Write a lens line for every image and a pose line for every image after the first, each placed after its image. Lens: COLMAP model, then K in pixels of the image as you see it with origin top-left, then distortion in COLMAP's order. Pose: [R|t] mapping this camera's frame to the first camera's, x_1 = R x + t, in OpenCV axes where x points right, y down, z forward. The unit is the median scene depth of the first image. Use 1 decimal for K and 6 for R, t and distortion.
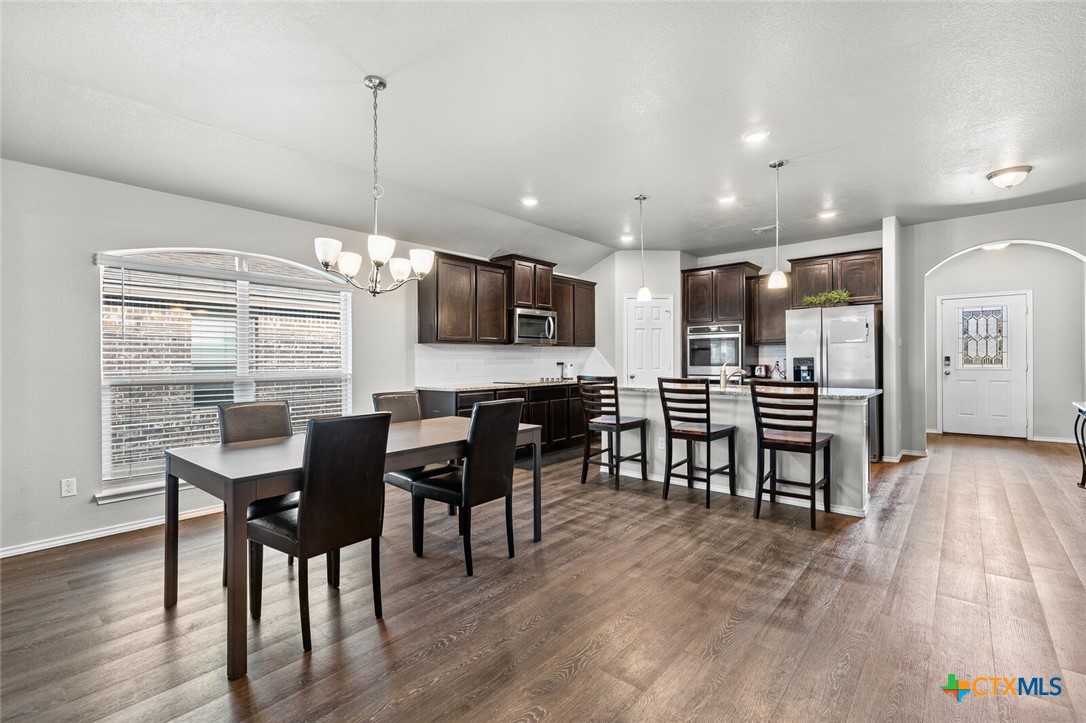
lens RADIAL K [[492.2, 0, 543.0], [0, 492.2, 361.5], [0, 0, 1]] dist [0.000322, 0.000026]
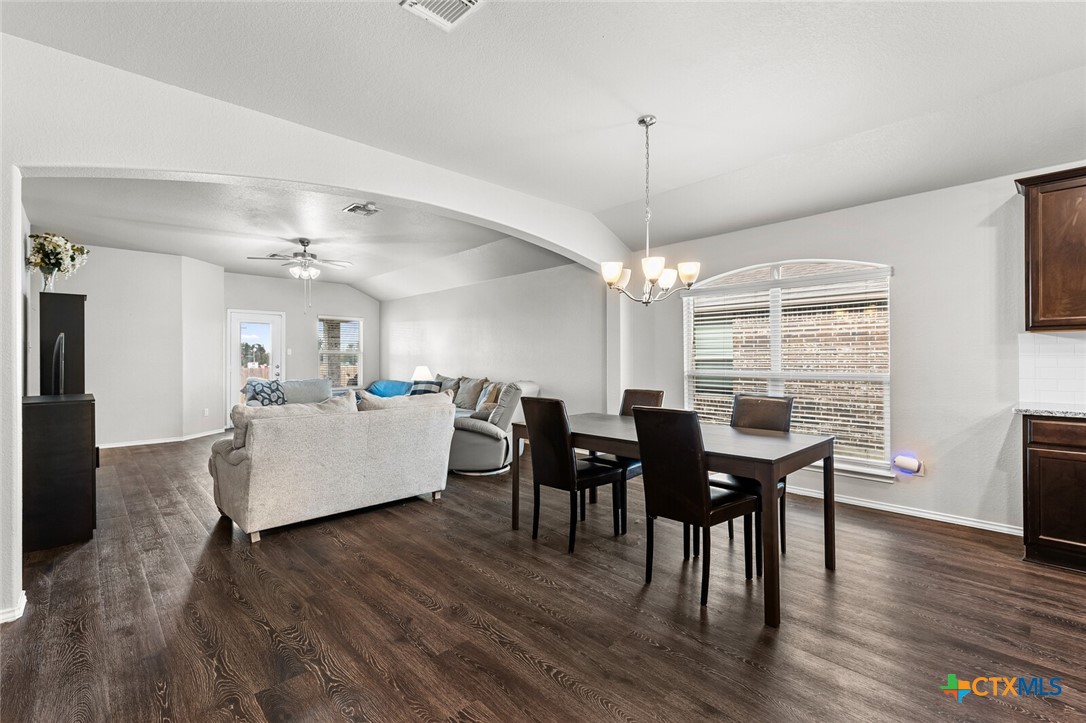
lens RADIAL K [[483.4, 0, 543.0], [0, 483.4, 361.5], [0, 0, 1]] dist [0.001723, 0.000148]
pose [[-0.120176, 0.016716, -0.992612, 0.434870], [0.009258, 0.999834, 0.015716, -0.015268], [0.992709, -0.007301, -0.120311, 0.471747]]
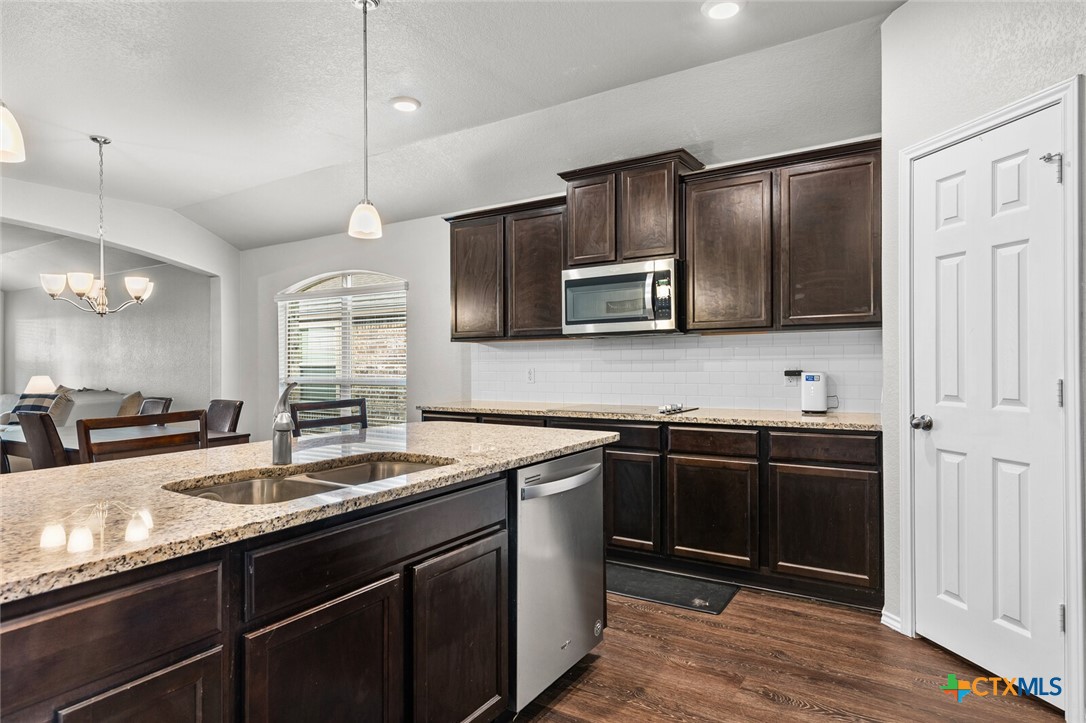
lens RADIAL K [[622.9, 0, 543.0], [0, 622.9, 361.5], [0, 0, 1]] dist [-0.001666, -0.000362]
pose [[0.129156, 0.008070, -0.991591, 0.701675], [0.011286, 0.999890, 0.009608, -0.016439], [0.991560, -0.012432, 0.129051, 0.991962]]
